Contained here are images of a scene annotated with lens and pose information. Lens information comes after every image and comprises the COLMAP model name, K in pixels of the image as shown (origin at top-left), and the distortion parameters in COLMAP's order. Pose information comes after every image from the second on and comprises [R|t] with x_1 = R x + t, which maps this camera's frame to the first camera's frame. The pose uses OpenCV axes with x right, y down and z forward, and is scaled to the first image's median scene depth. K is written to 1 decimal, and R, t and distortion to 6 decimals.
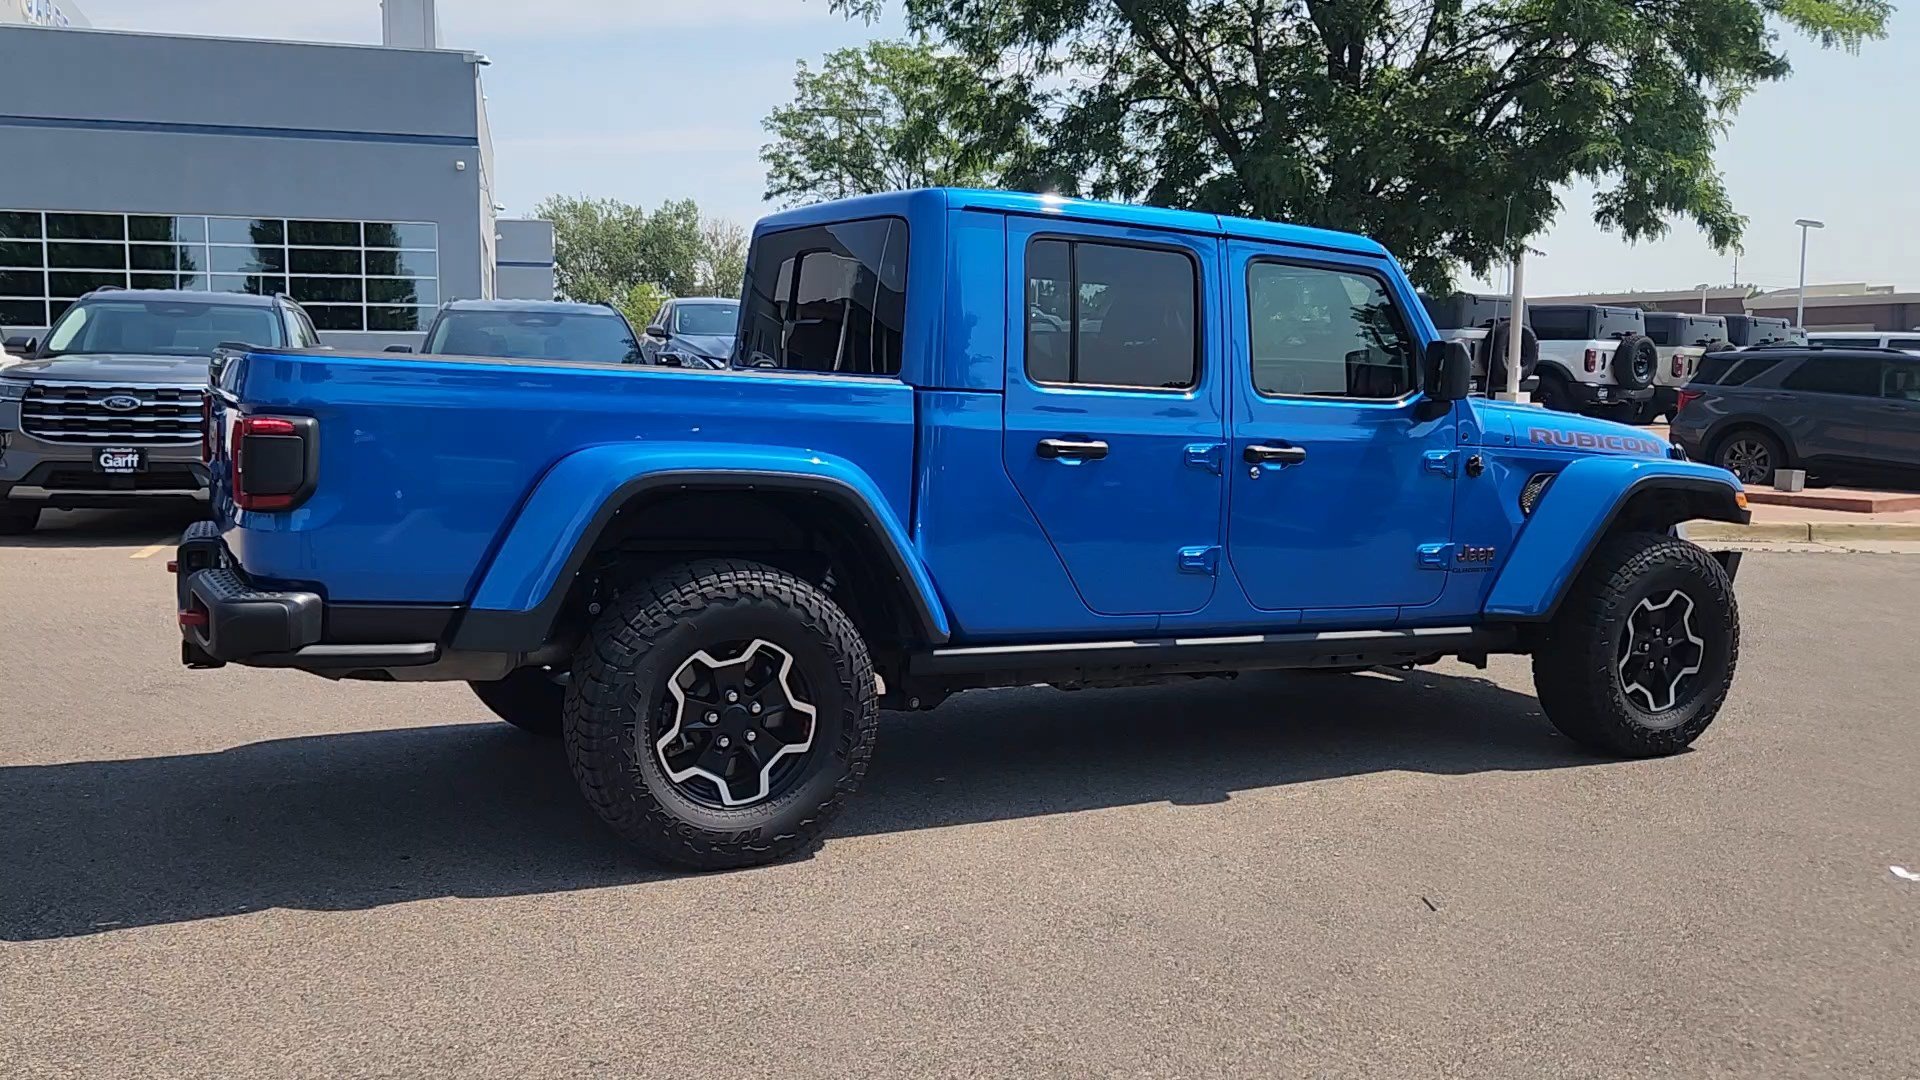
lens RADIAL K [[1637.0, 0, 973.9], [0, 1637.0, 531.9], [0, 0, 1]] dist [0.030334, -0.003074]
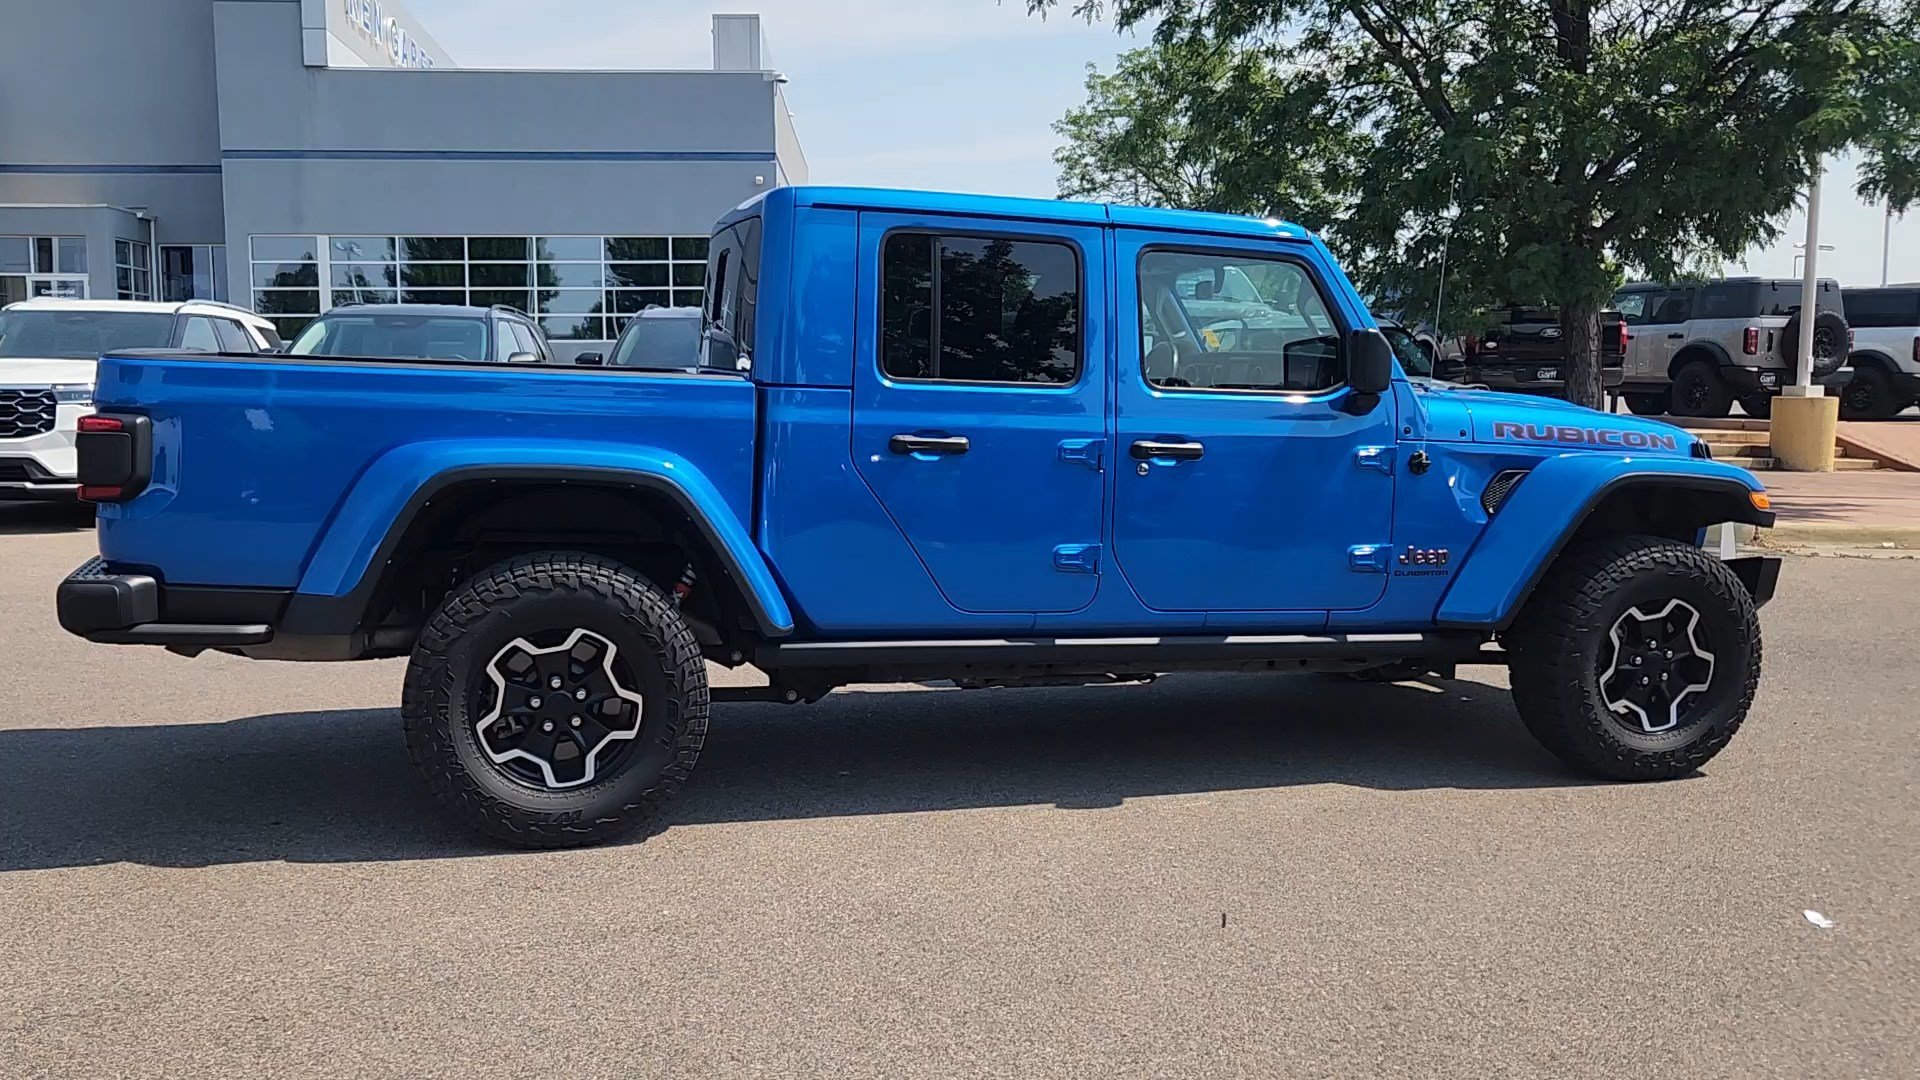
lens RADIAL K [[1637.0, 0, 971.5], [0, 1637.0, 545.9], [0, 0, 1]] dist [0.030334, -0.003074]
pose [[0.977857, 0.010520, -0.209012, 0.275429], [-0.009015, 0.999926, 0.008151, 0.002333], [0.209082, -0.006086, 0.977879, 0.032518]]
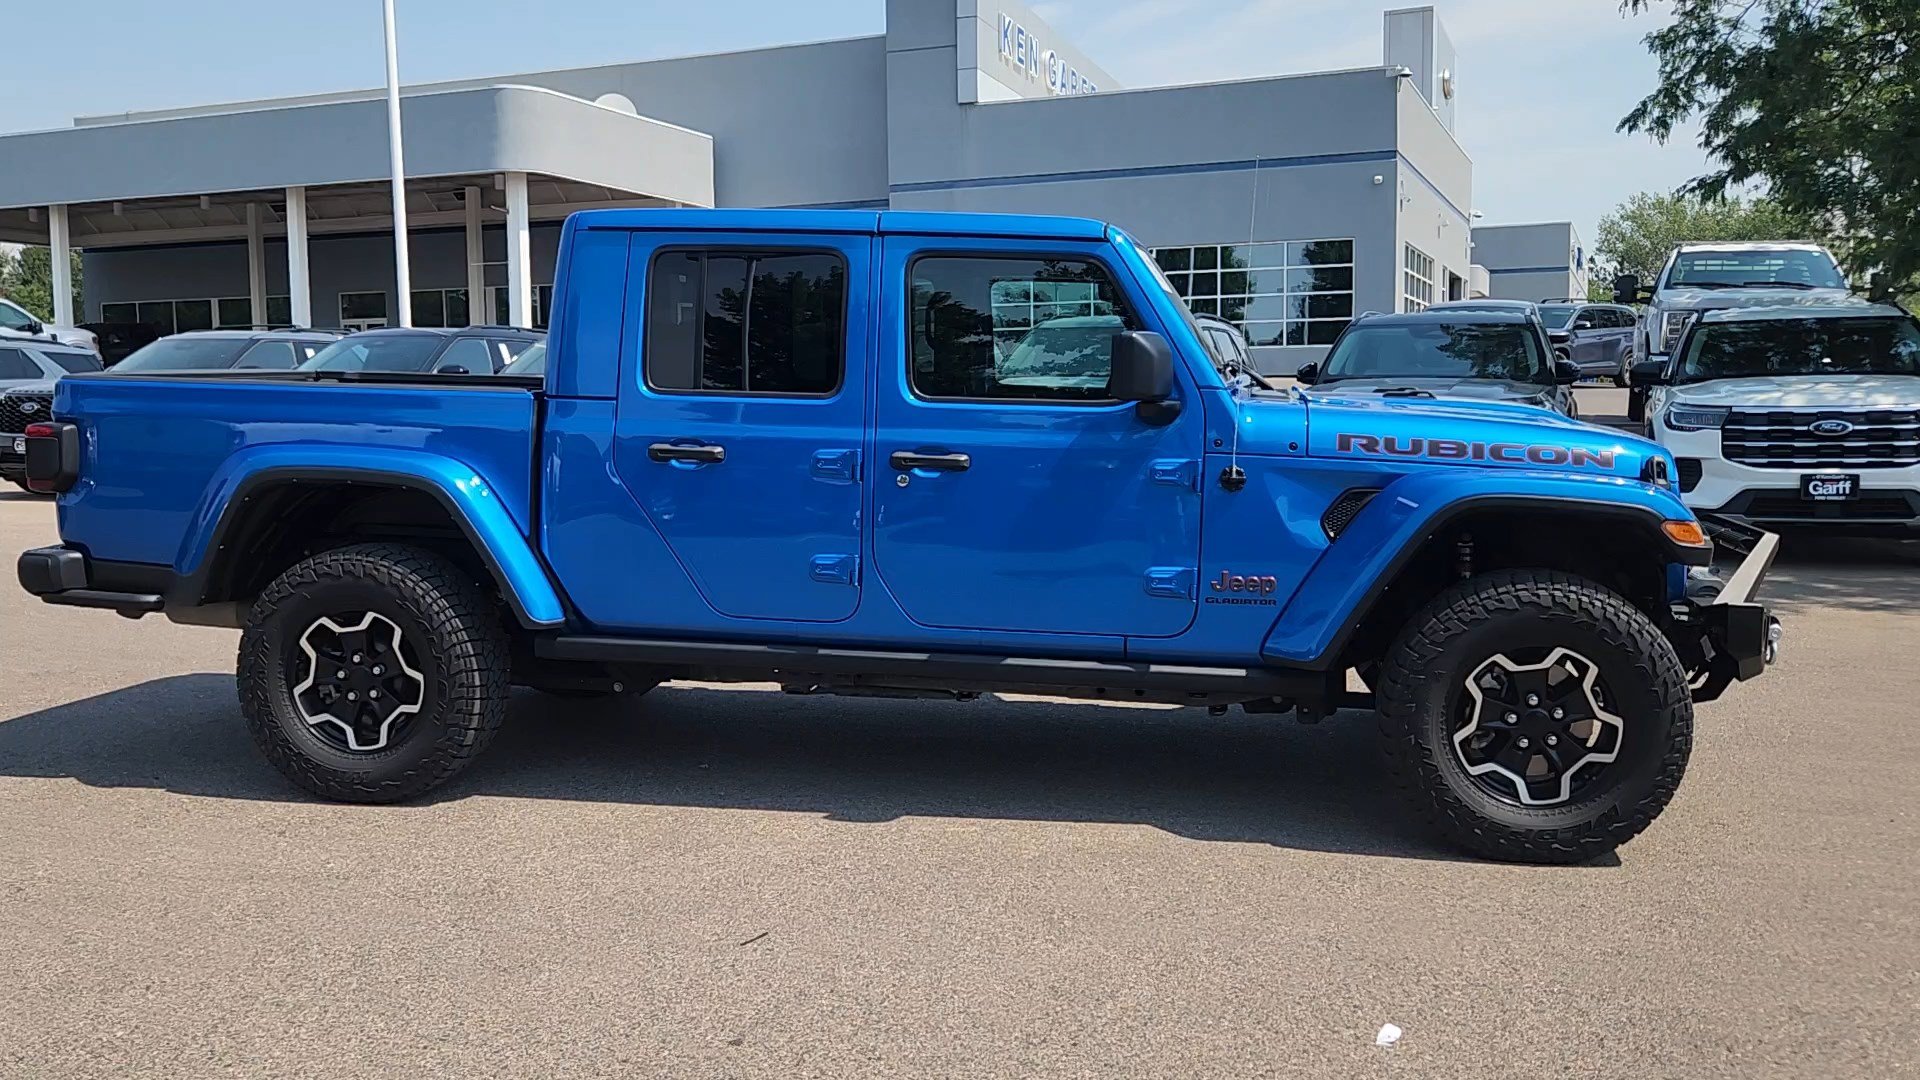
lens RADIAL K [[1637.0, 0, 969.1], [0, 1637.0, 542.0], [0, 0, 1]] dist [0.030334, -0.003074]
pose [[0.792508, 0.039957, -0.608551, 0.781022], [-0.039739, 0.999114, 0.013850, -0.015151], [0.608565, 0.013207, 0.793394, 0.272744]]
